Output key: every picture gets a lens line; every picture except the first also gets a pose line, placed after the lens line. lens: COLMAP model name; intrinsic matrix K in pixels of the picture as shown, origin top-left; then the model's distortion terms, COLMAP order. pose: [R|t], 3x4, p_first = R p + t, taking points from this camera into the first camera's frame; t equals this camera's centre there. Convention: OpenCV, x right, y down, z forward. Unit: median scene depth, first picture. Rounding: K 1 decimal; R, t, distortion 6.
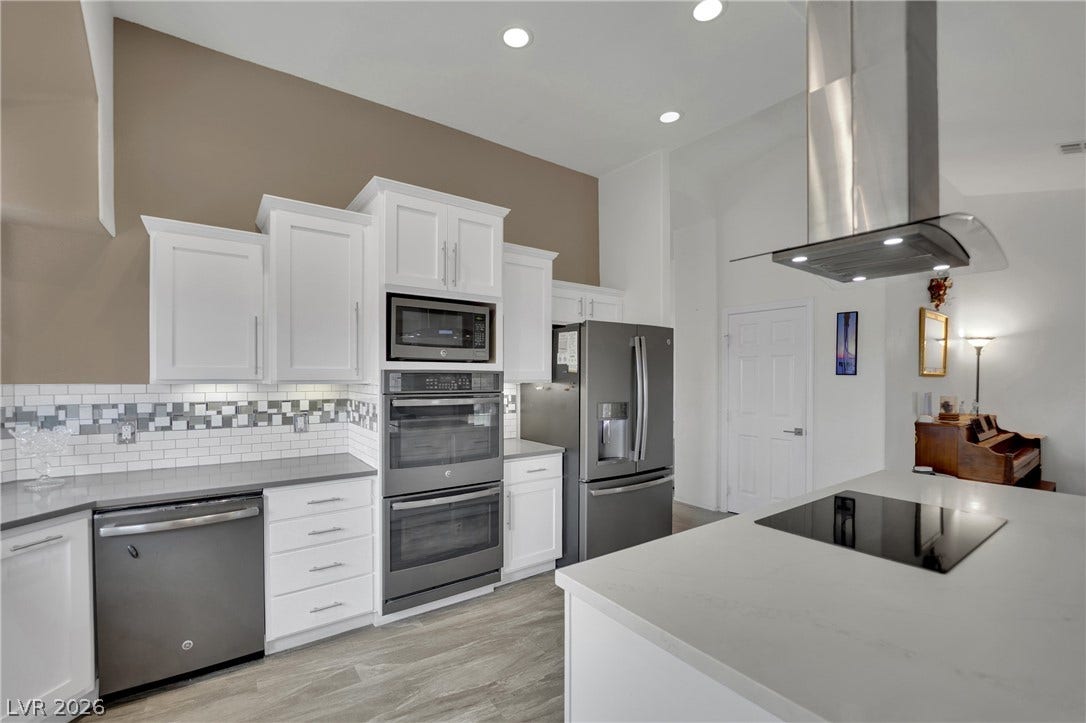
lens RADIAL K [[453.8, 0, 544.0], [0, 453.8, 373.1], [0, 0, 1]] dist [-0.018159, 0.000185]
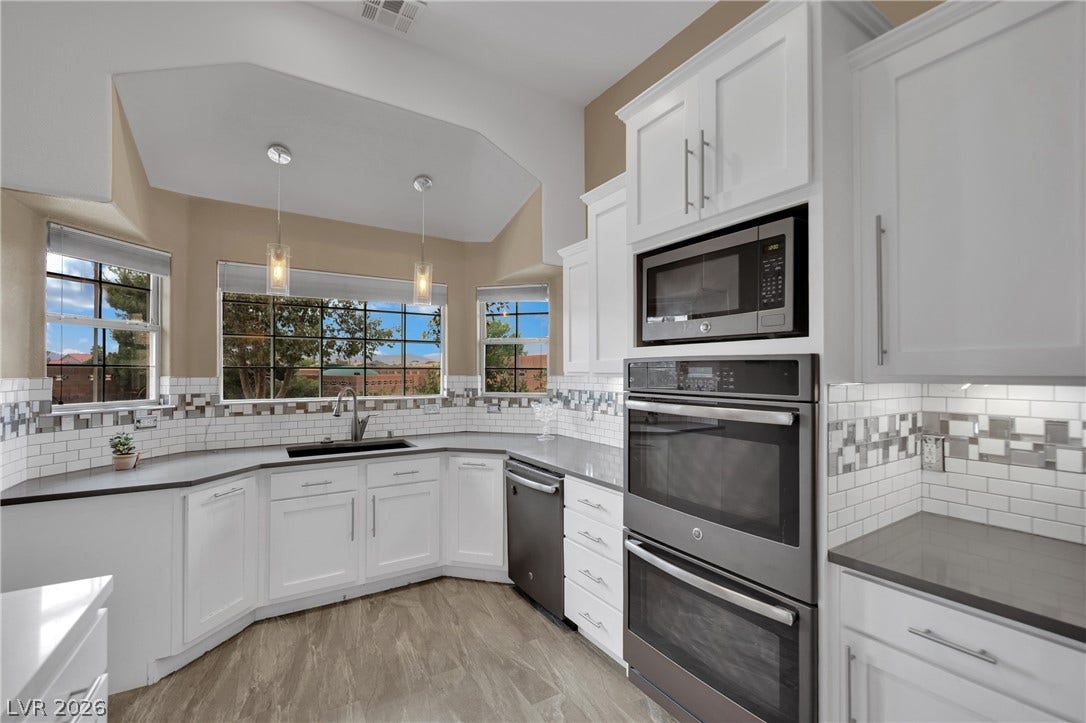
lens RADIAL K [[453.8, 0, 544.0], [0, 453.8, 373.1], [0, 0, 1]] dist [-0.018159, 0.000185]
pose [[-0.065433, -0.000402, -0.997857, 0.394433], [0.003406, 0.999994, -0.000626, 0.015193], [0.997851, -0.003440, -0.065432, 0.879149]]
